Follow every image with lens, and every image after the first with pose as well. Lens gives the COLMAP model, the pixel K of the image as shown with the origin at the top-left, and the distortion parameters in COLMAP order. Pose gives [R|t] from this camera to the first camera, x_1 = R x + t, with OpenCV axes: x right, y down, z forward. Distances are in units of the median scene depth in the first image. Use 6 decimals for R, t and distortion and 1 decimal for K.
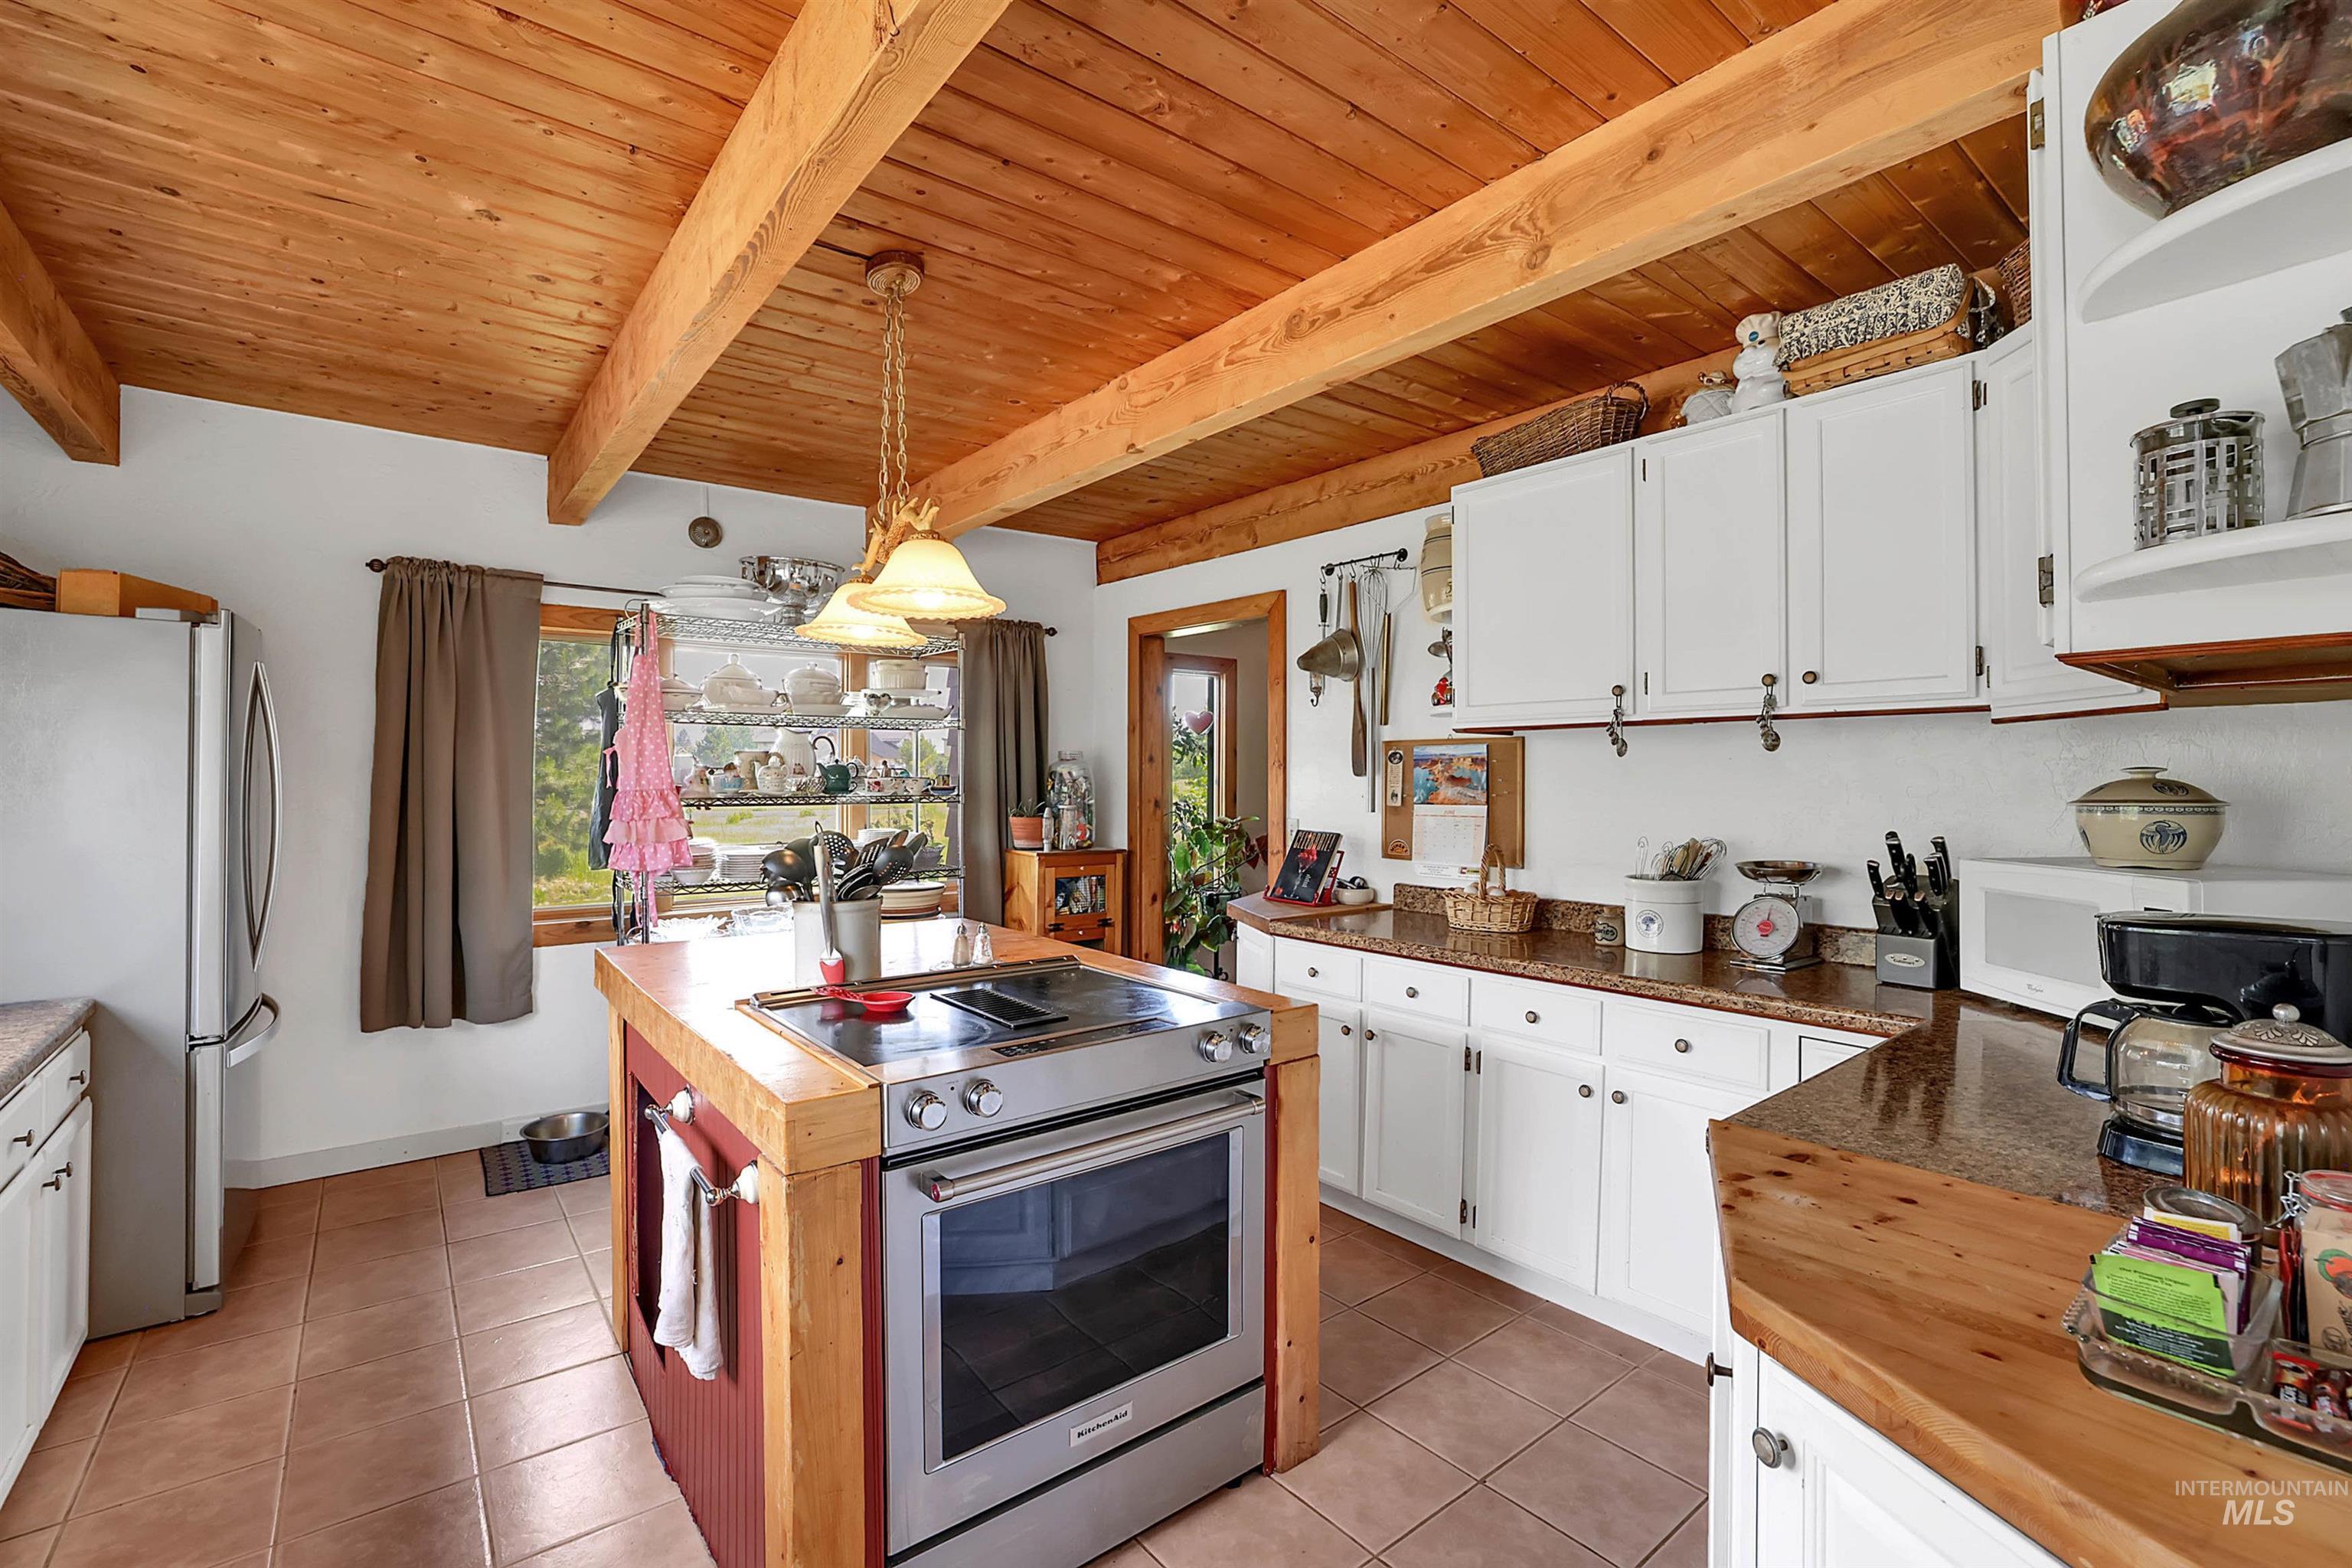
lens RADIAL K [[1024.4, 0, 1192.5], [0, 1024.4, 781.1], [0, 0, 1]] dist [-0.034579, 0.000946]
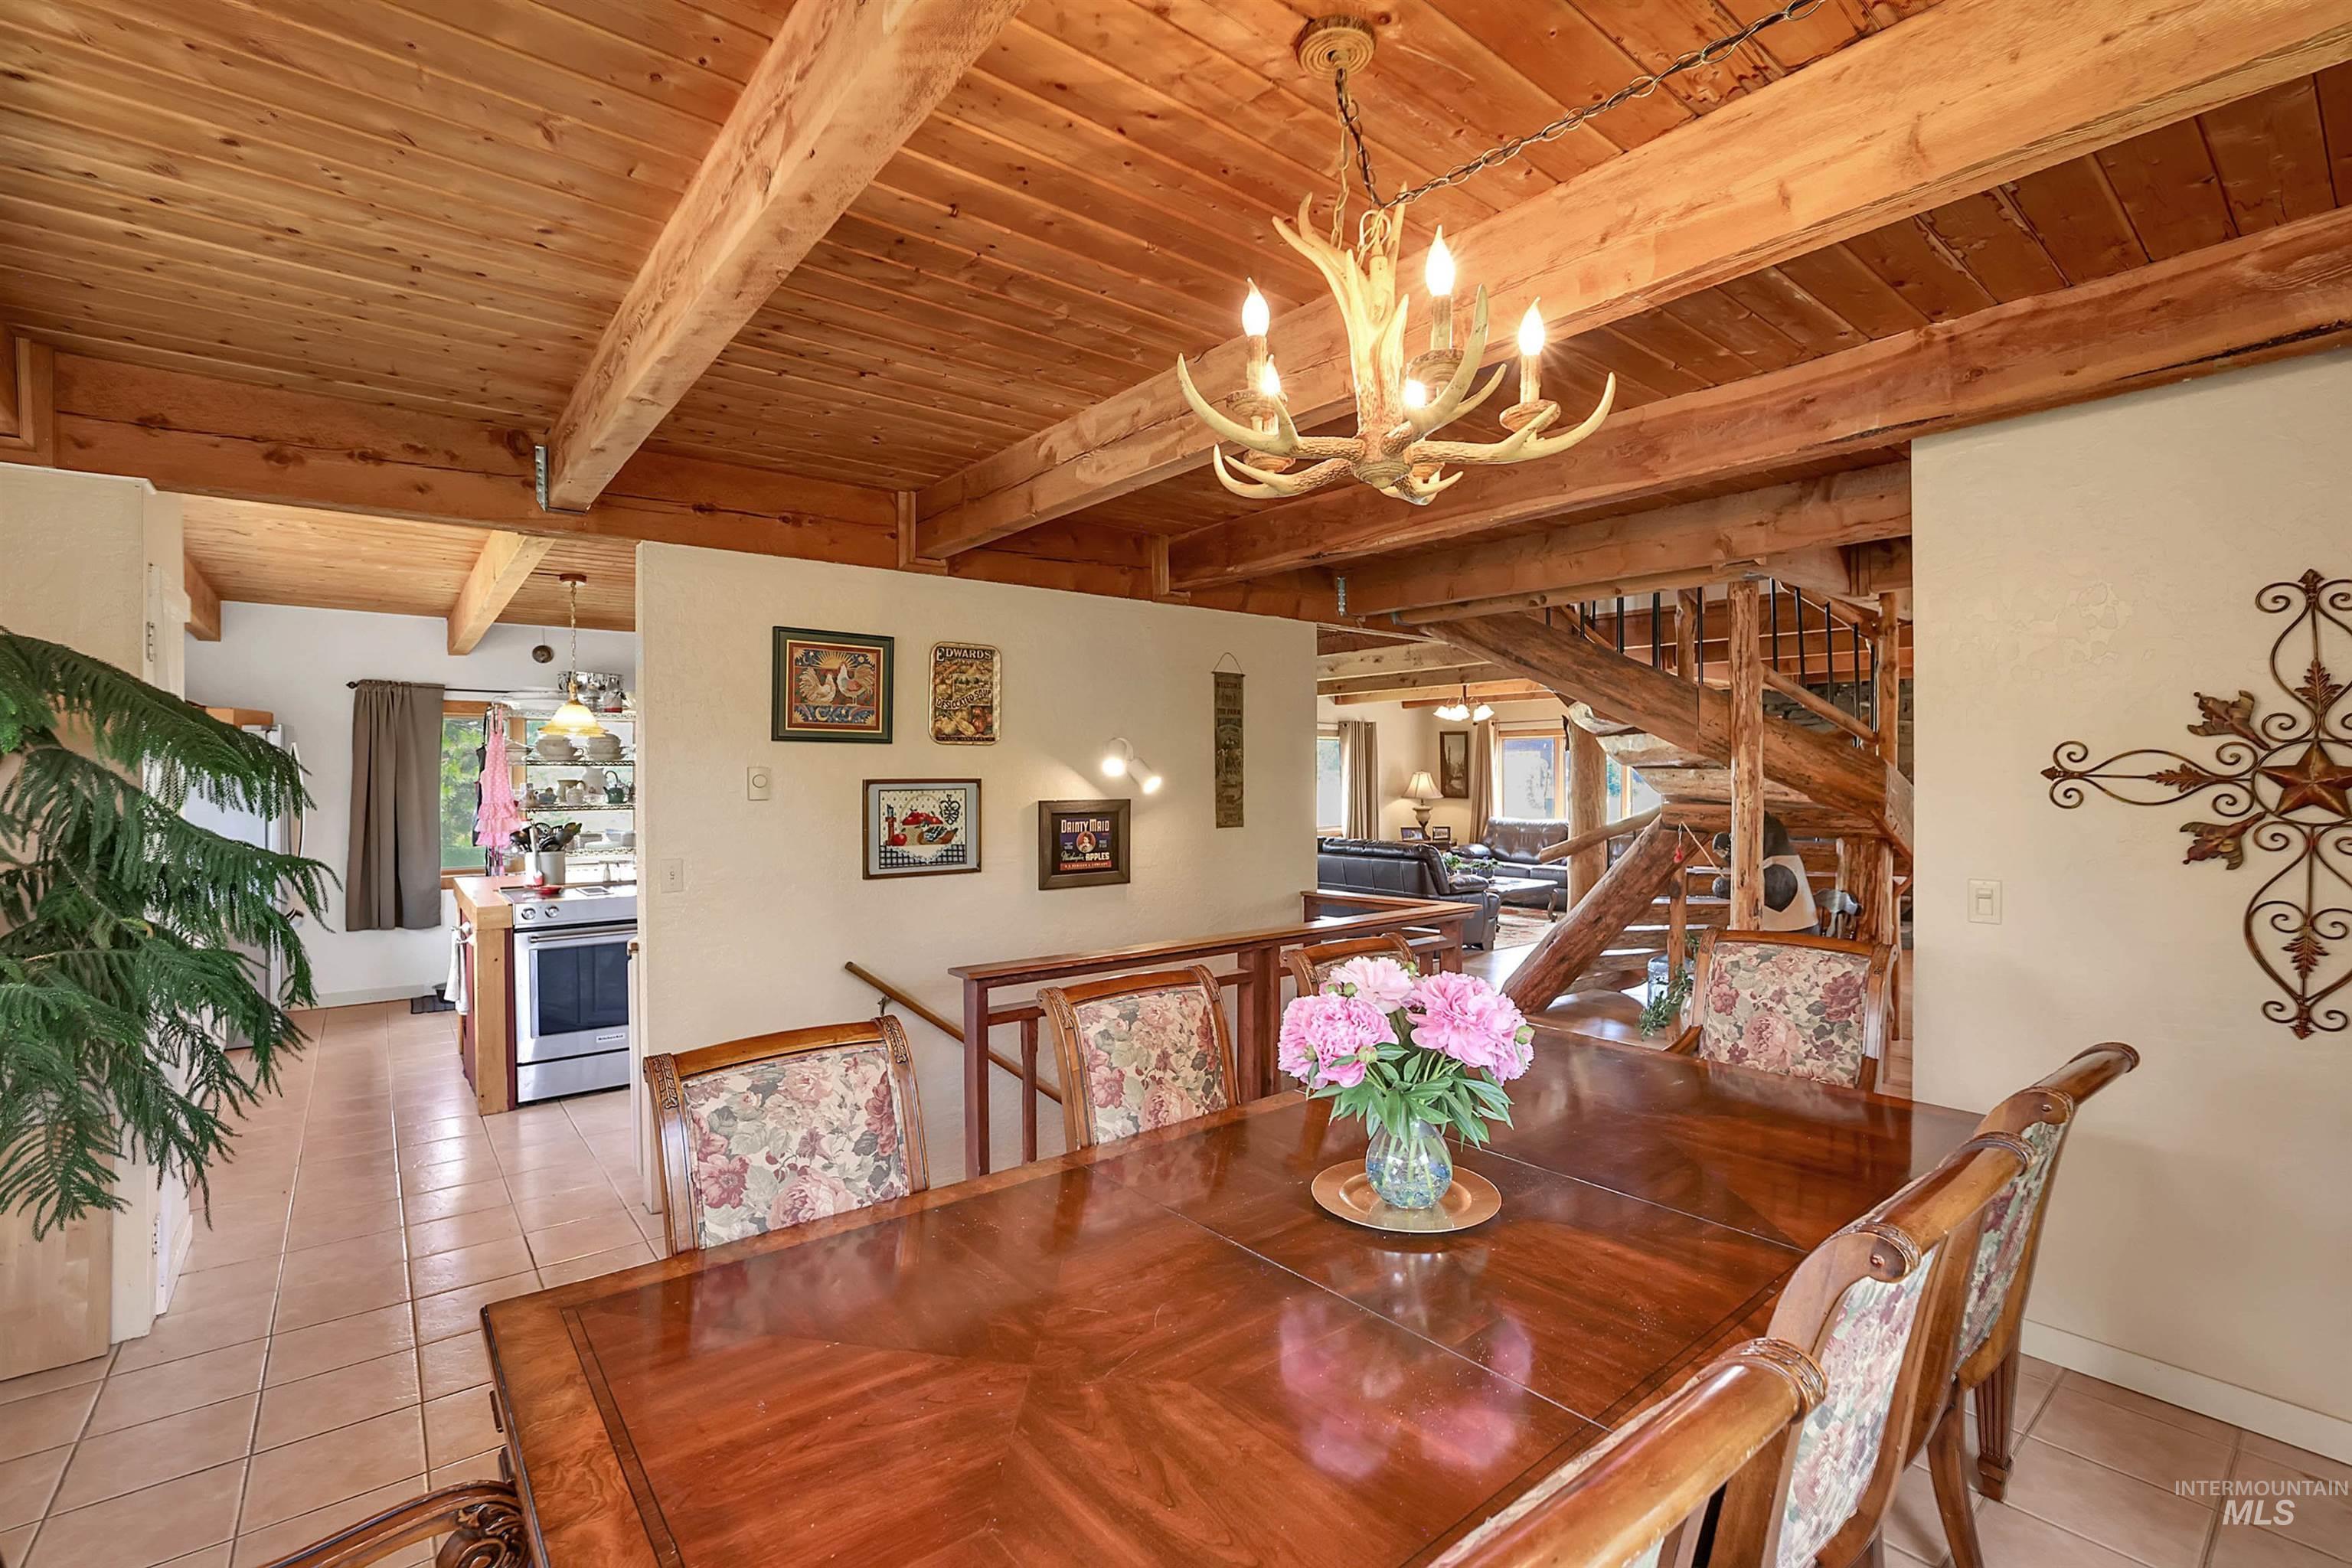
lens RADIAL K [[1023.8, 0, 1168.8], [0, 1023.8, 788.3], [0, 0, 1]] dist [-0.017237, 0.000186]
pose [[0.999892, -0.000907, -0.014674, 0.714162], [0.000983, 0.999986, 0.005126, -0.025770], [0.014669, -0.005140, 0.999879, -0.843183]]
